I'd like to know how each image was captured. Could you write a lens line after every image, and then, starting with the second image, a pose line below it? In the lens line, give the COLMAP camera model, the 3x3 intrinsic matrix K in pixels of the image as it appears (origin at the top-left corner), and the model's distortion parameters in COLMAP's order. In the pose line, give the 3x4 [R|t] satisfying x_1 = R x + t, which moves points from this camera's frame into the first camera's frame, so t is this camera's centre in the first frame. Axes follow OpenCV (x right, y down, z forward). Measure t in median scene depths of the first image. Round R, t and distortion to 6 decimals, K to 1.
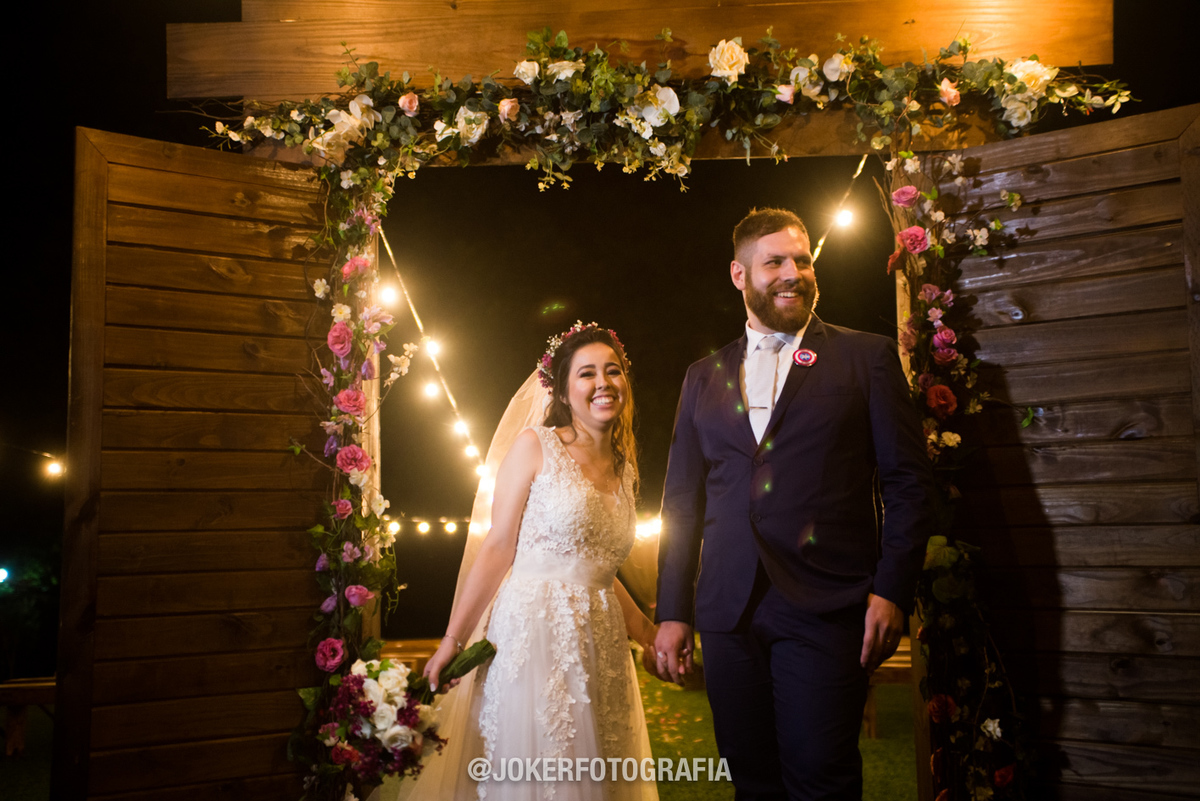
lens RADIAL K [[1437.2, 0, 597.9], [0, 1437.2, 395.1], [0, 0, 1]] dist [0.110360, 0.231902]
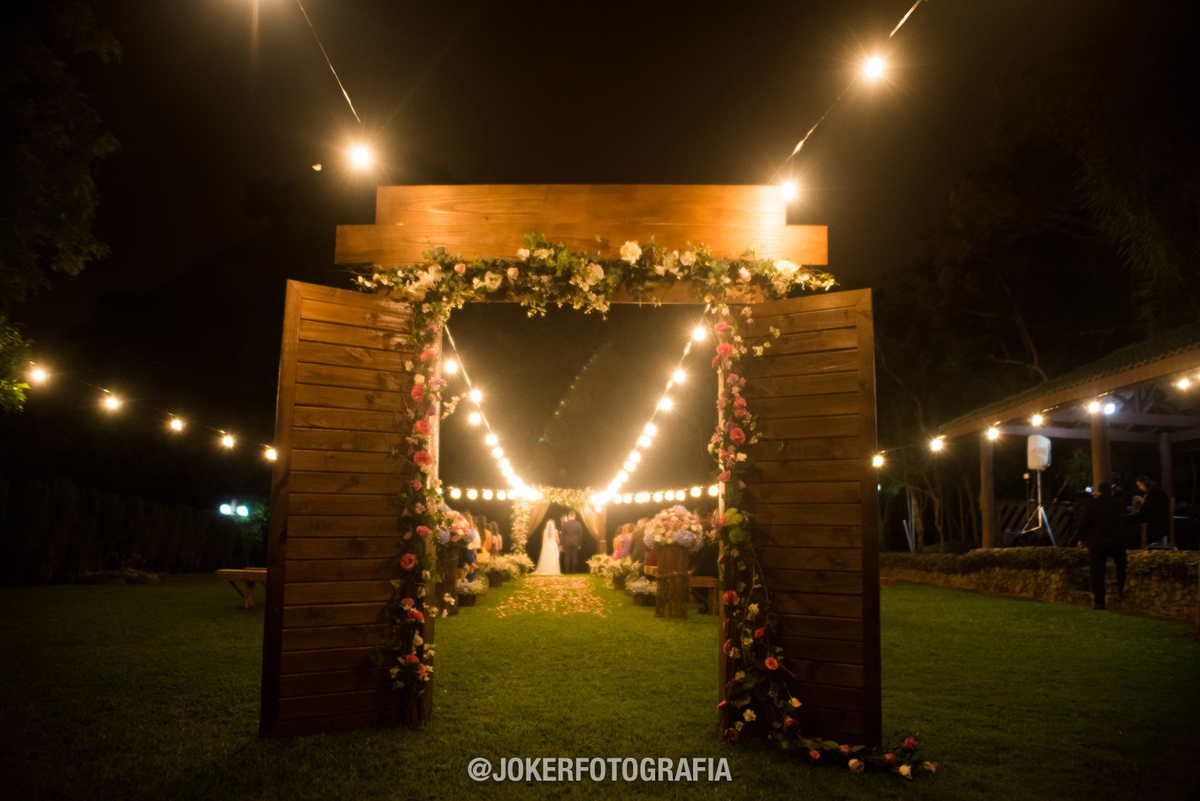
lens RADIAL K [[823.6, 0, 598.8], [0, 823.6, 404.4], [0, 0, 1]] dist [-0.093651, 0.067256]
pose [[0.999225, 0.030474, 0.024917, 0.028593], [-0.029969, 0.999343, -0.020399, -0.010193], [-0.025522, 0.019636, 0.999481, -0.062905]]
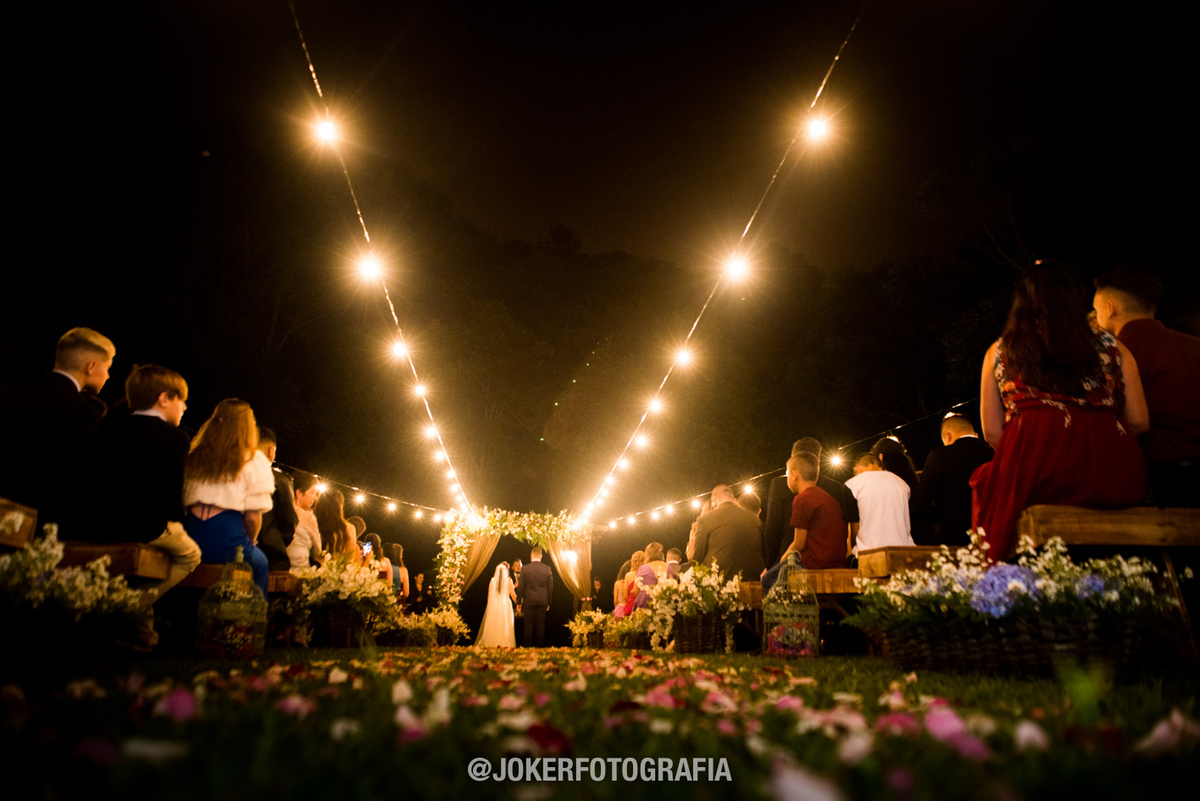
lens RADIAL K [[823.6, 0, 598.8], [0, 823.6, 404.4], [0, 0, 1]] dist [-0.093651, 0.067256]
pose [[0.996091, 0.044405, 0.076354, -0.031169], [-0.033489, 0.989764, -0.138729, 0.570613], [-0.081733, 0.135629, 0.987383, 2.458472]]
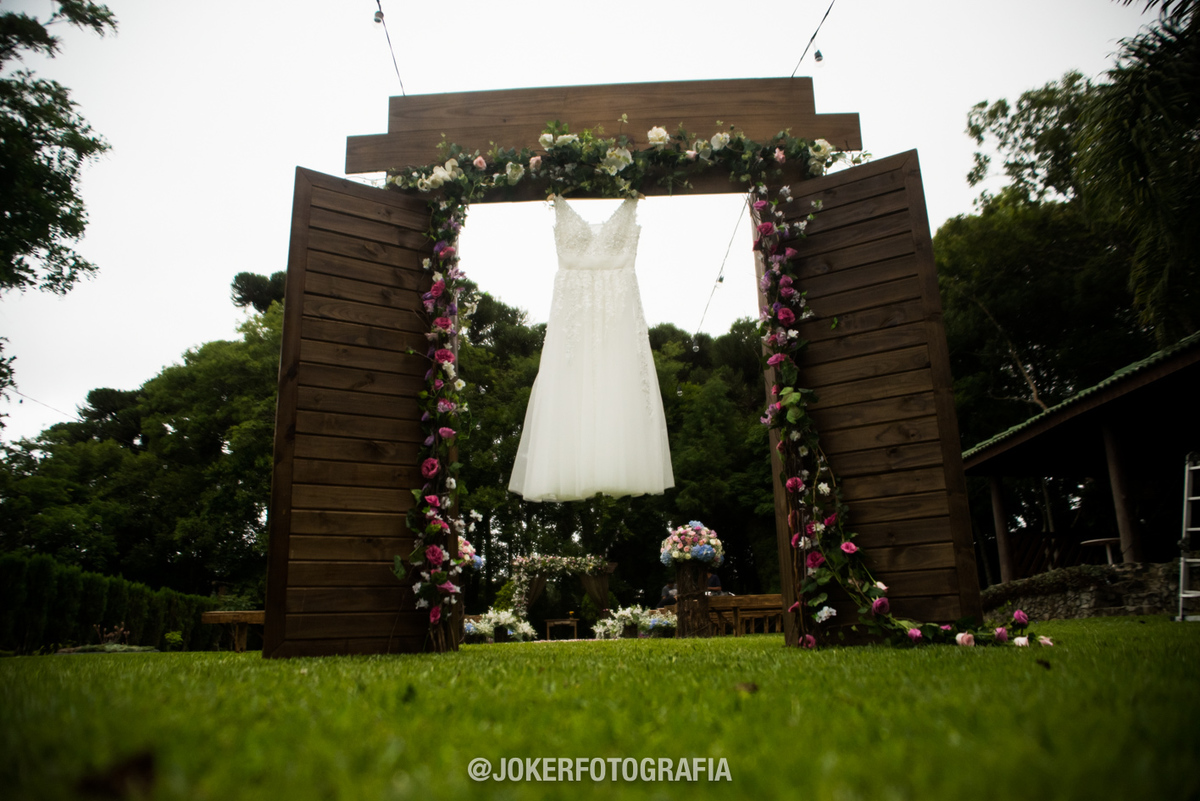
lens RADIAL K [[823.6, 0, 598.8], [0, 823.6, 404.4], [0, 0, 1]] dist [-0.093651, 0.067256]
pose [[0.999235, -0.009166, 0.038006, -0.025511], [0.014221, 0.990750, -0.134949, 0.233899], [-0.036417, 0.135387, 0.990123, 0.047682]]
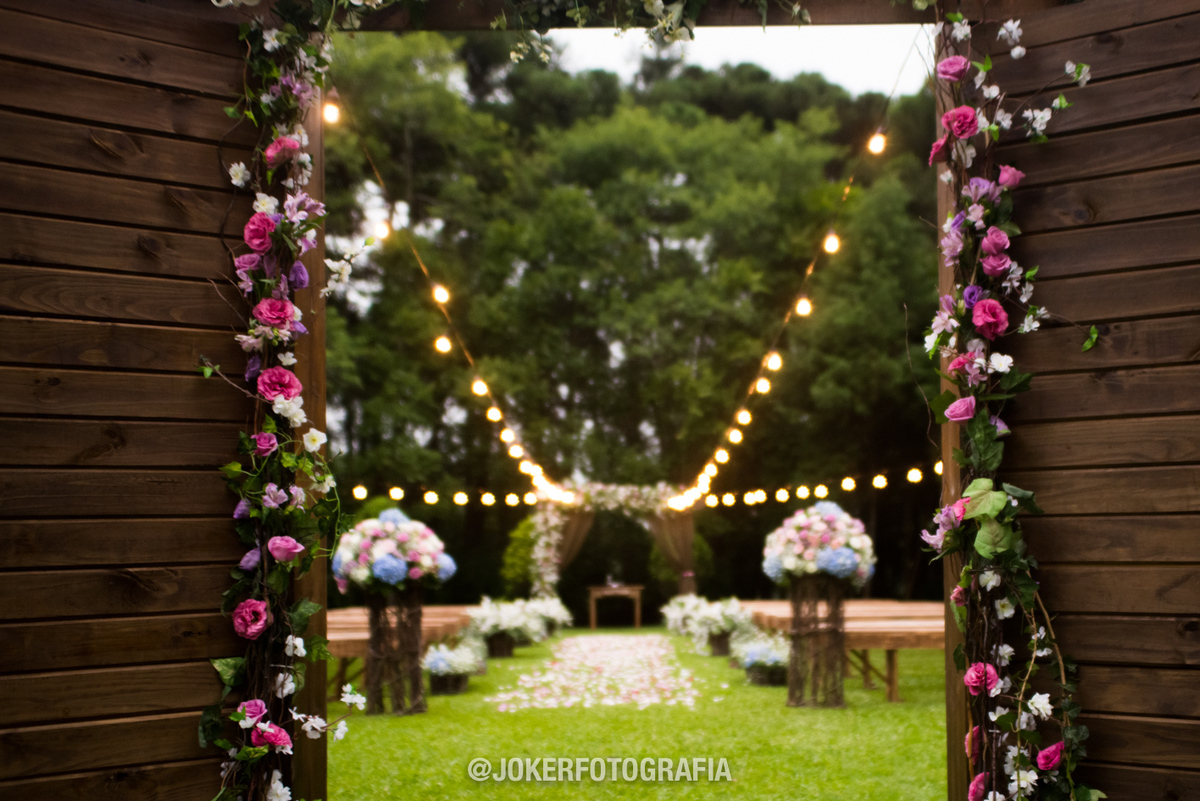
lens RADIAL K [[1352.7, 0, 704.7], [0, 1352.7, 466.5], [0, 0, 1]] dist [0.022071, 0.078116]
pose [[0.998908, 0.006331, 0.046285, 0.036715], [-0.009270, 0.997936, 0.063541, 0.040274], [-0.045787, -0.063901, 0.996905, 0.219751]]
